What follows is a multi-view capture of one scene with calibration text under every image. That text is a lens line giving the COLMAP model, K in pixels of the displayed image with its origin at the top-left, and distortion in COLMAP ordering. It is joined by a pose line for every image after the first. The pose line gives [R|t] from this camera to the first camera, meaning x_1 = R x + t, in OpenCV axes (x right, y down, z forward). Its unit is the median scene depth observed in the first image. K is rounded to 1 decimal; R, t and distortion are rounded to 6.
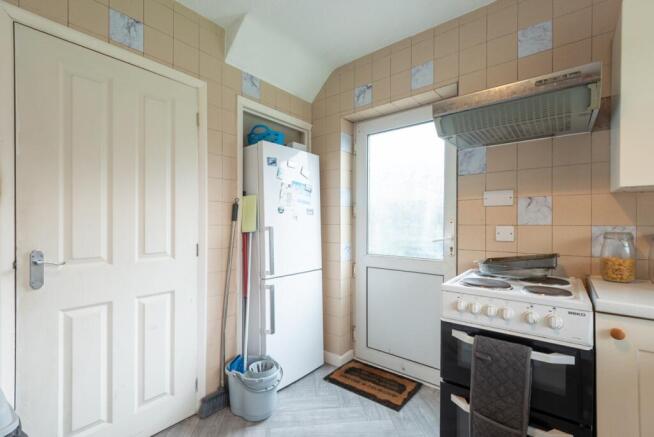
lens RADIAL K [[293.6, 0, 324.9], [0, 293.6, 222.9], [0, 0, 1]] dist [0.019938, -0.007095]
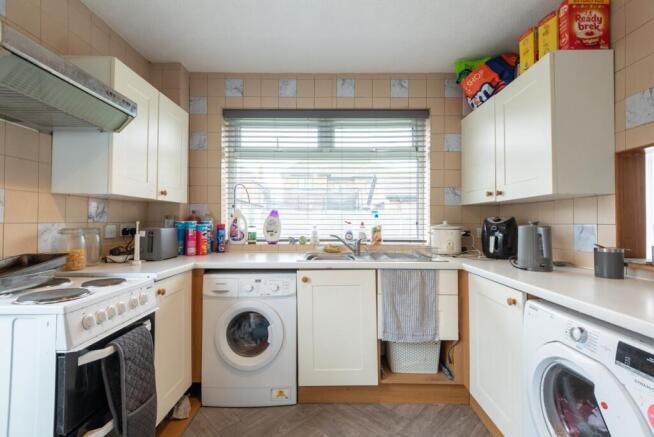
lens RADIAL K [[293.6, 0, 321.3], [0, 293.6, 219.6], [0, 0, 1]] dist [0.019938, -0.007095]
pose [[-0.622219, 0.005597, 0.782823, -0.549248], [-0.011692, 0.999796, -0.016442, 0.002041], [-0.782756, -0.019383, -0.622027, 0.929586]]
